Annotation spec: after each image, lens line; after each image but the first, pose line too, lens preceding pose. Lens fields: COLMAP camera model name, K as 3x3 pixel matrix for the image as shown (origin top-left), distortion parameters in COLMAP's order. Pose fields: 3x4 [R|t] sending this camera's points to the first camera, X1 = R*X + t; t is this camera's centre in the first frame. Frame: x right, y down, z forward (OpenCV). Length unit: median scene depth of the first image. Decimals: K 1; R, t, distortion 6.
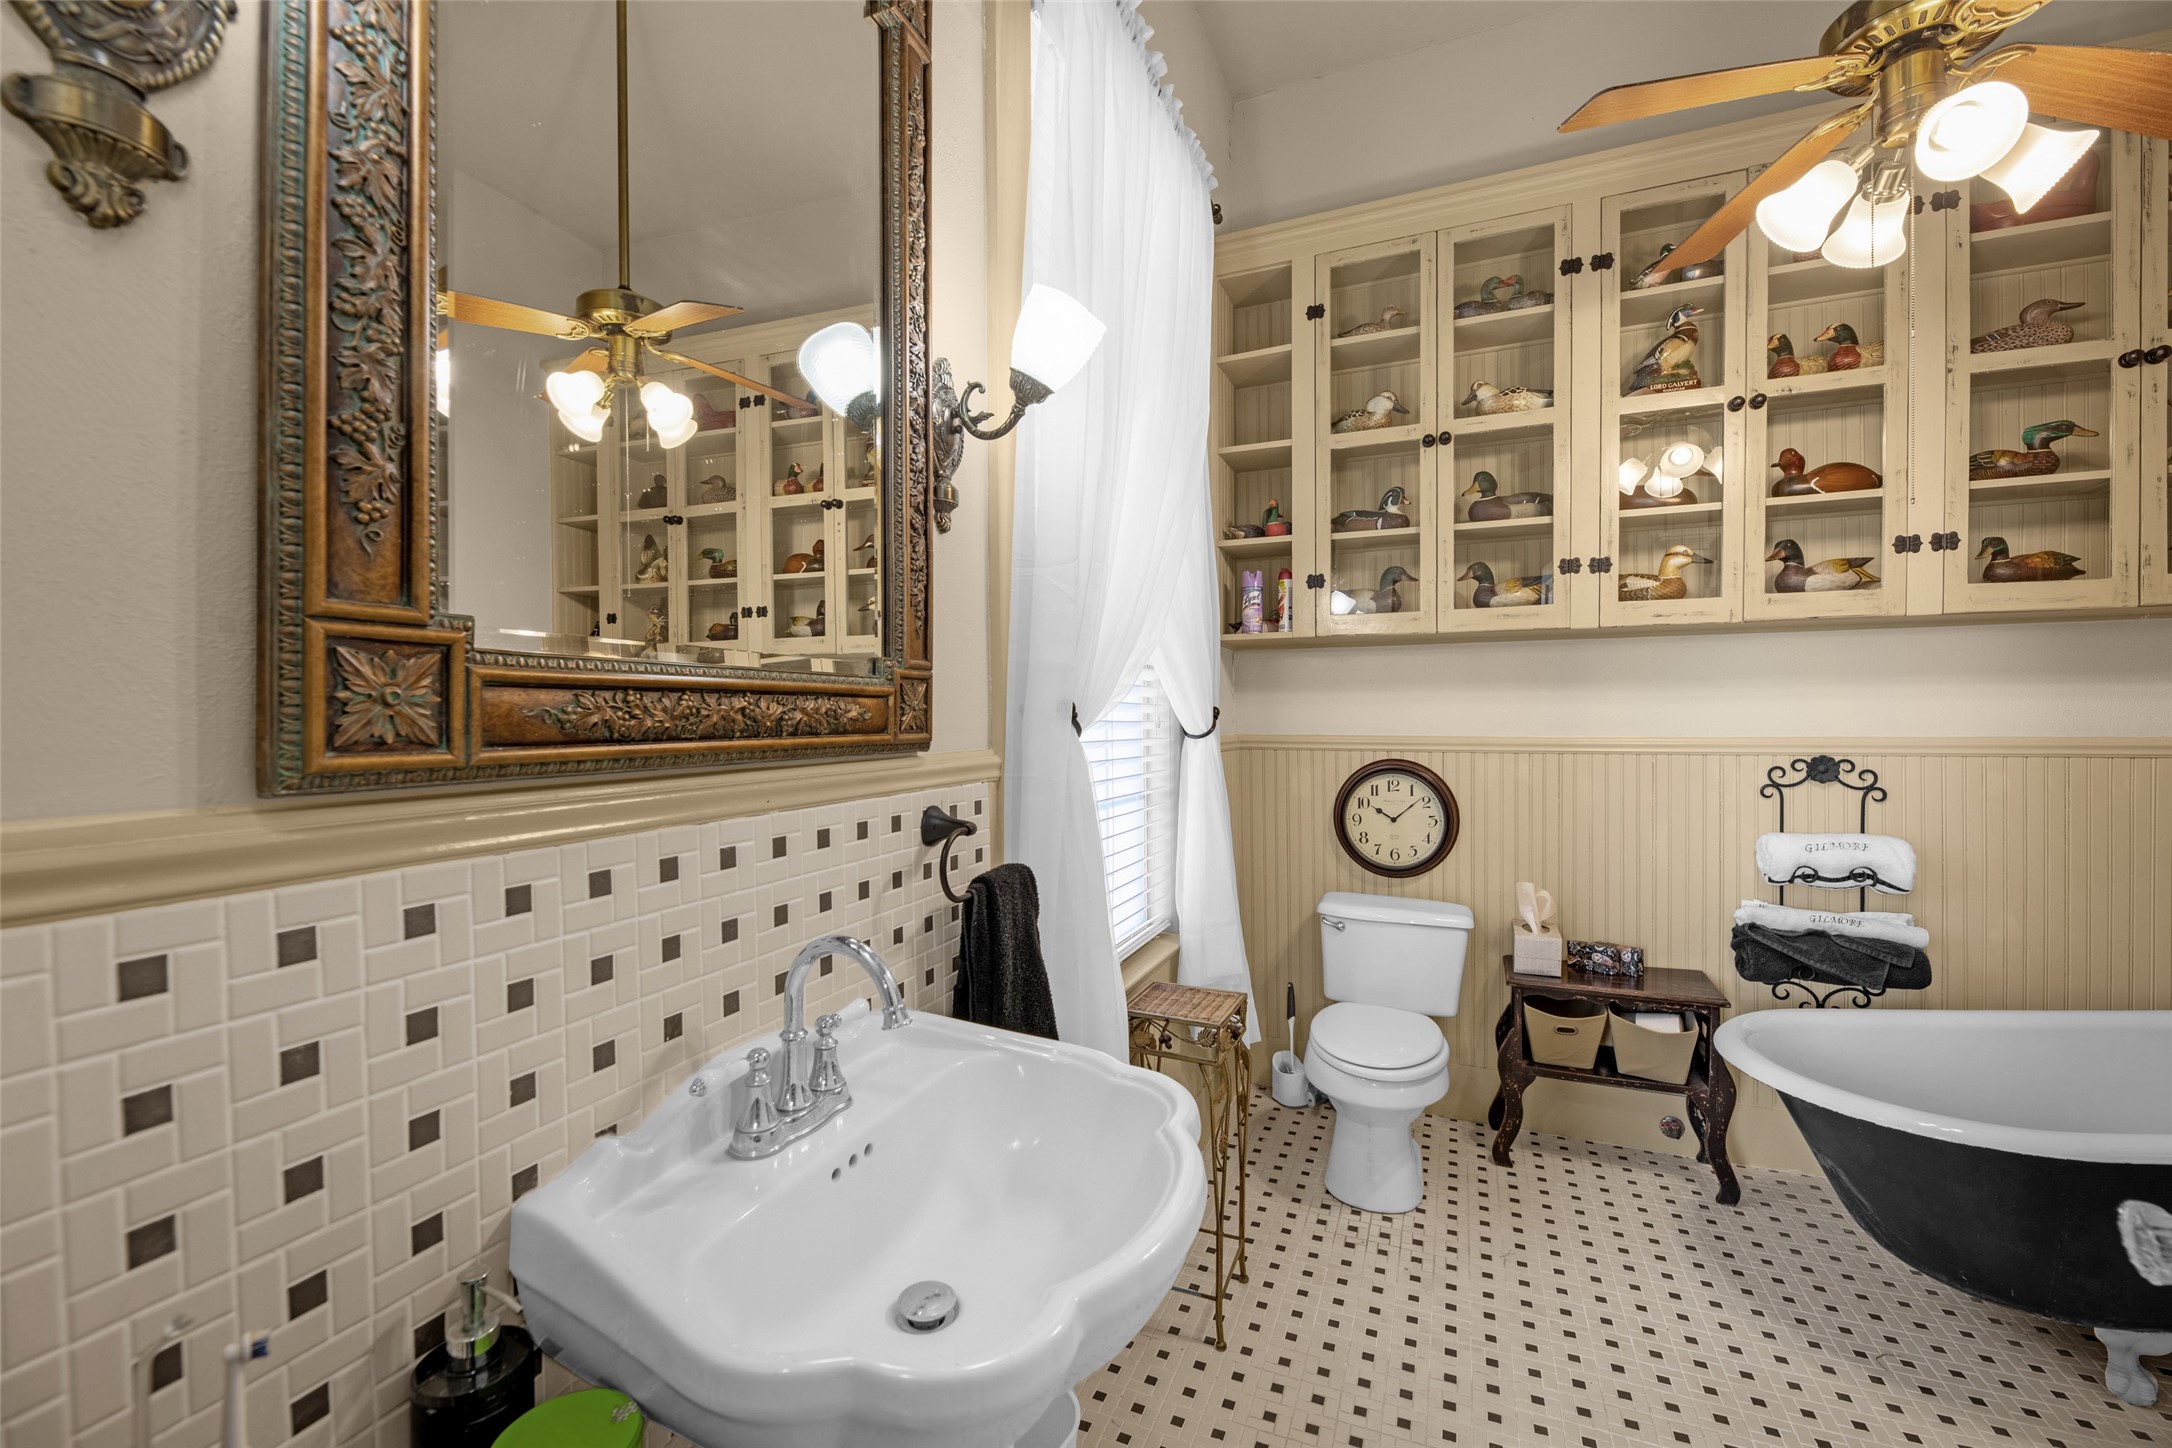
lens RADIAL K [[900.1, 0, 1093.9], [0, 900.1, 714.2], [0, 0, 1]] dist [-0.000500, -0.000133]
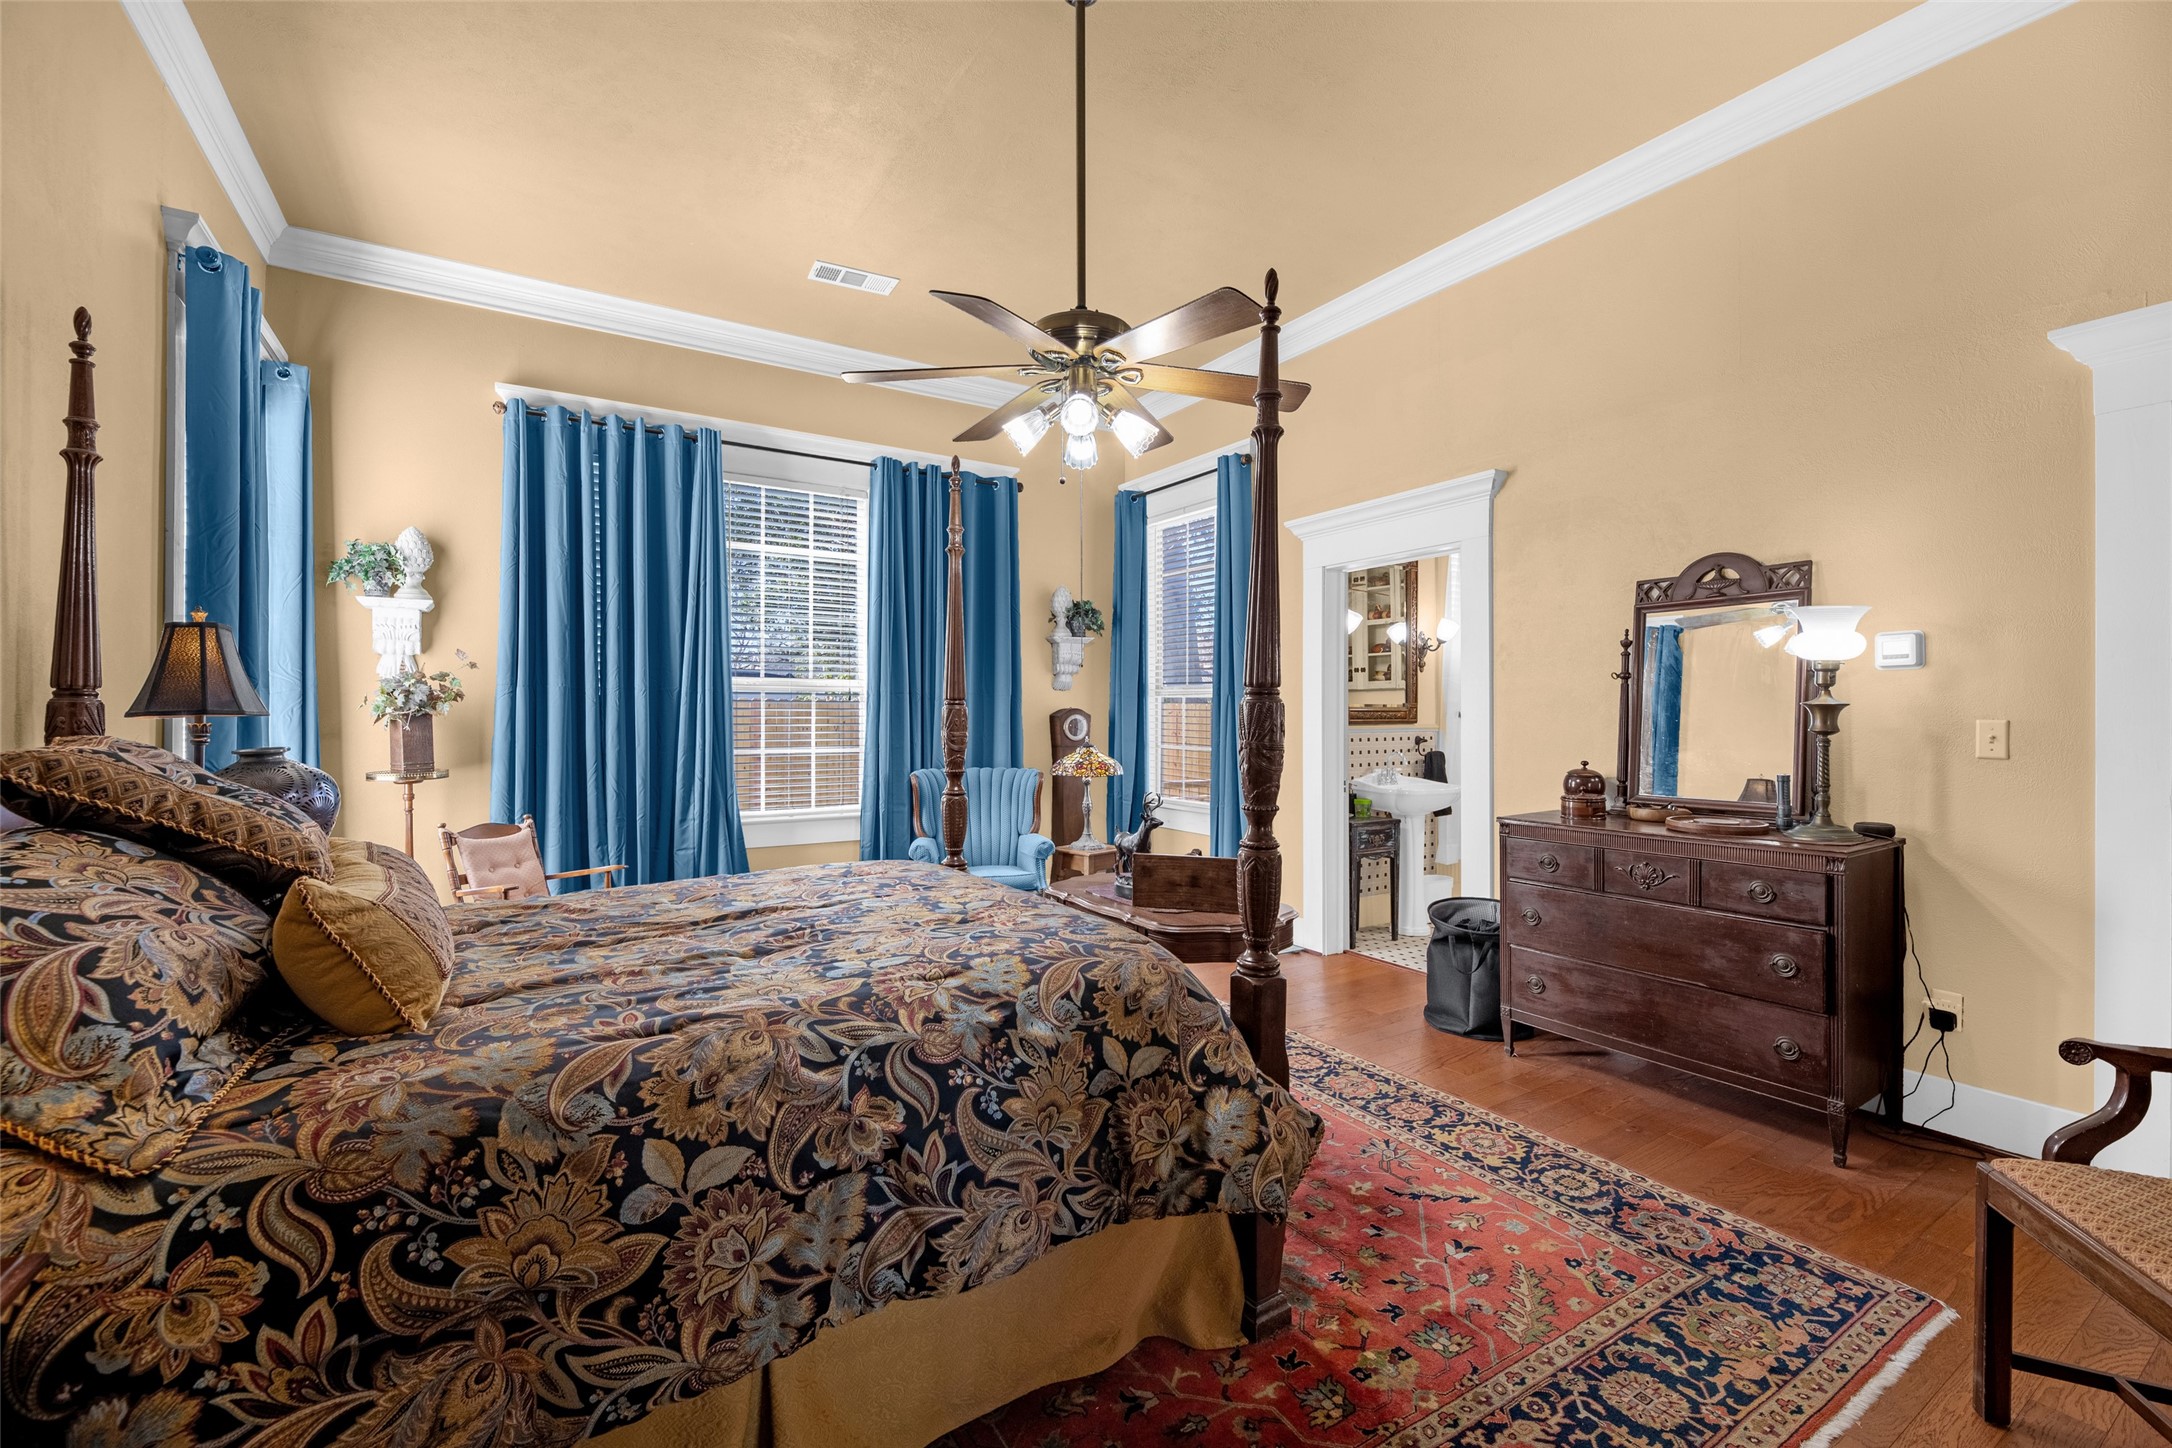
lens RADIAL K [[905.5, 0, 1062.4], [0, 905.5, 743.7], [0, 0, 1]] dist [0.000925, -0.005048]
pose [[0.807168, 0.016194, -0.590100, 0.986593], [0.004652, 0.999418, 0.033790, -0.018578], [0.590304, -0.030019, 0.806623, -3.445079]]
